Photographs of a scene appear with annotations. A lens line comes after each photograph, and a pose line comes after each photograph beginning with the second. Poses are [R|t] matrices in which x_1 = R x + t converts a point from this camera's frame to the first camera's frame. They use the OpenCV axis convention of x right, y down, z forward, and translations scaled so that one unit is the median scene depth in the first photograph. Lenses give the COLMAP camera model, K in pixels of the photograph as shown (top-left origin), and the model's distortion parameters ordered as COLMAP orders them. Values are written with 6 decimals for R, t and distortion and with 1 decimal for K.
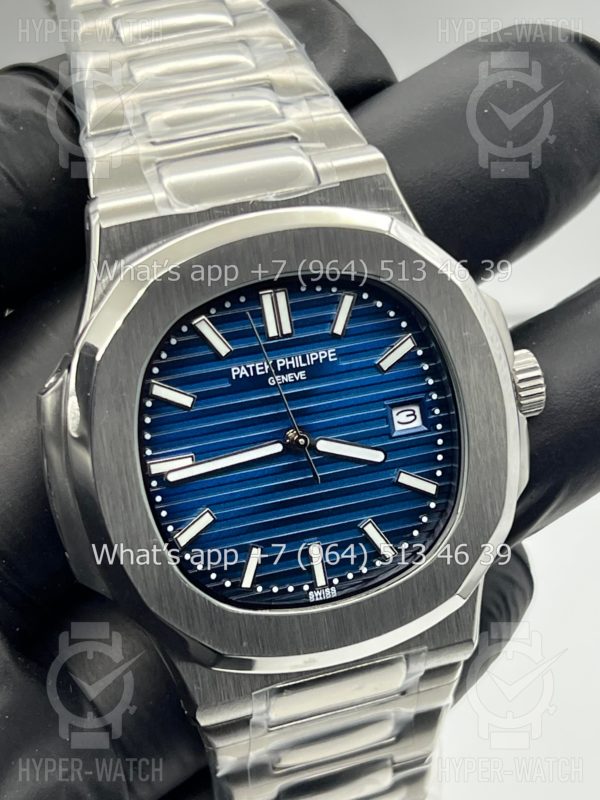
lens RADIAL K [[1819.2, 0, 300.0], [0, 1819.2, 400.0], [0, 0, 1]] dist [0.273524, 0.113038]
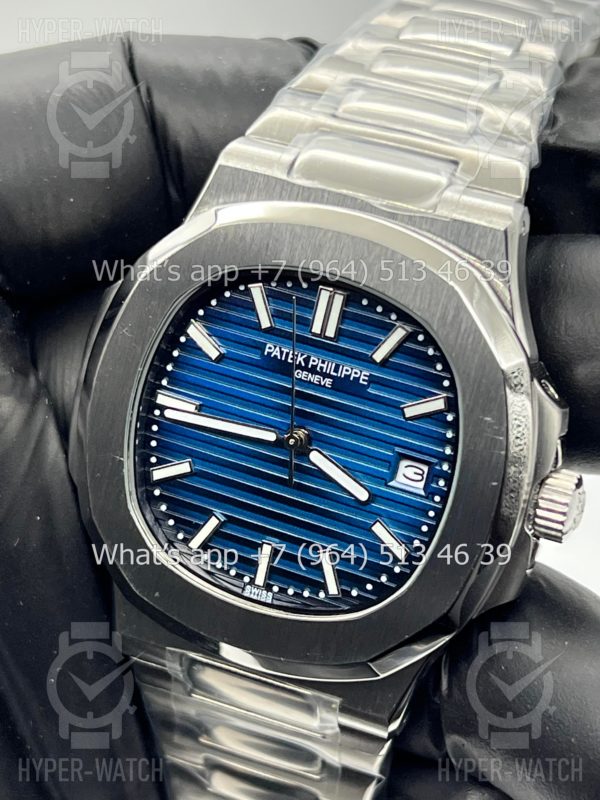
lens RADIAL K [[1819.2, 0, 300.0], [0, 1819.2, 400.0], [0, 0, 1]] dist [0.273524, 0.113038]
pose [[0.763862, 0.432086, -0.479393, 0.459465], [-0.429217, 0.894839, 0.122623, -0.117926], [0.481963, 0.112097, 0.868991, 0.147518]]
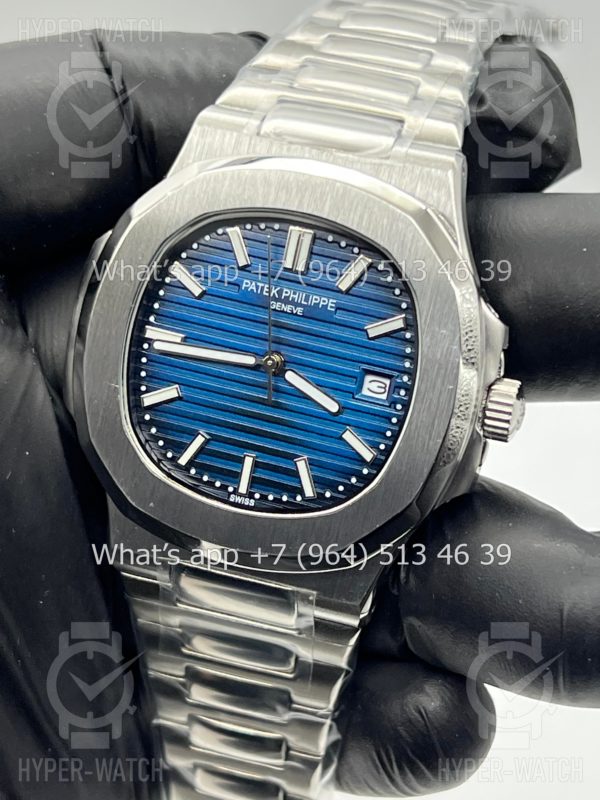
lens RADIAL K [[1819.2, 0, 300.0], [0, 1819.2, 400.0], [0, 0, 1]] dist [0.273524, 0.113038]
pose [[0.817872, 0.376405, -0.435206, 0.505339], [-0.410141, 0.911847, 0.017879, 0.016006], [0.403571, 0.163874, 0.900153, 0.006818]]
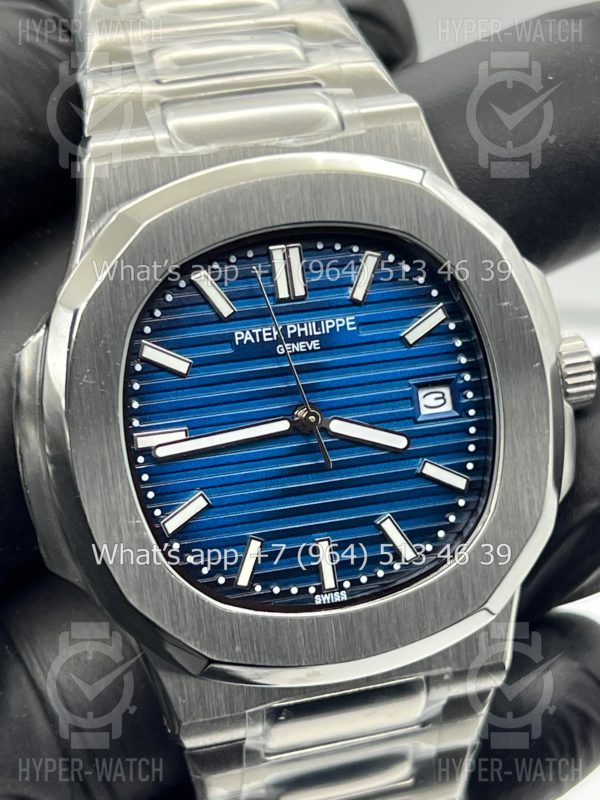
lens RADIAL K [[1819.2, 0, 300.0], [0, 1819.2, 400.0], [0, 0, 1]] dist [0.273524, 0.113038]
pose [[0.998692, 0.033232, -0.038848, 0.028500], [-0.036047, 0.996593, -0.074175, 0.077945], [0.036250, 0.075479, 0.996488, 0.129141]]
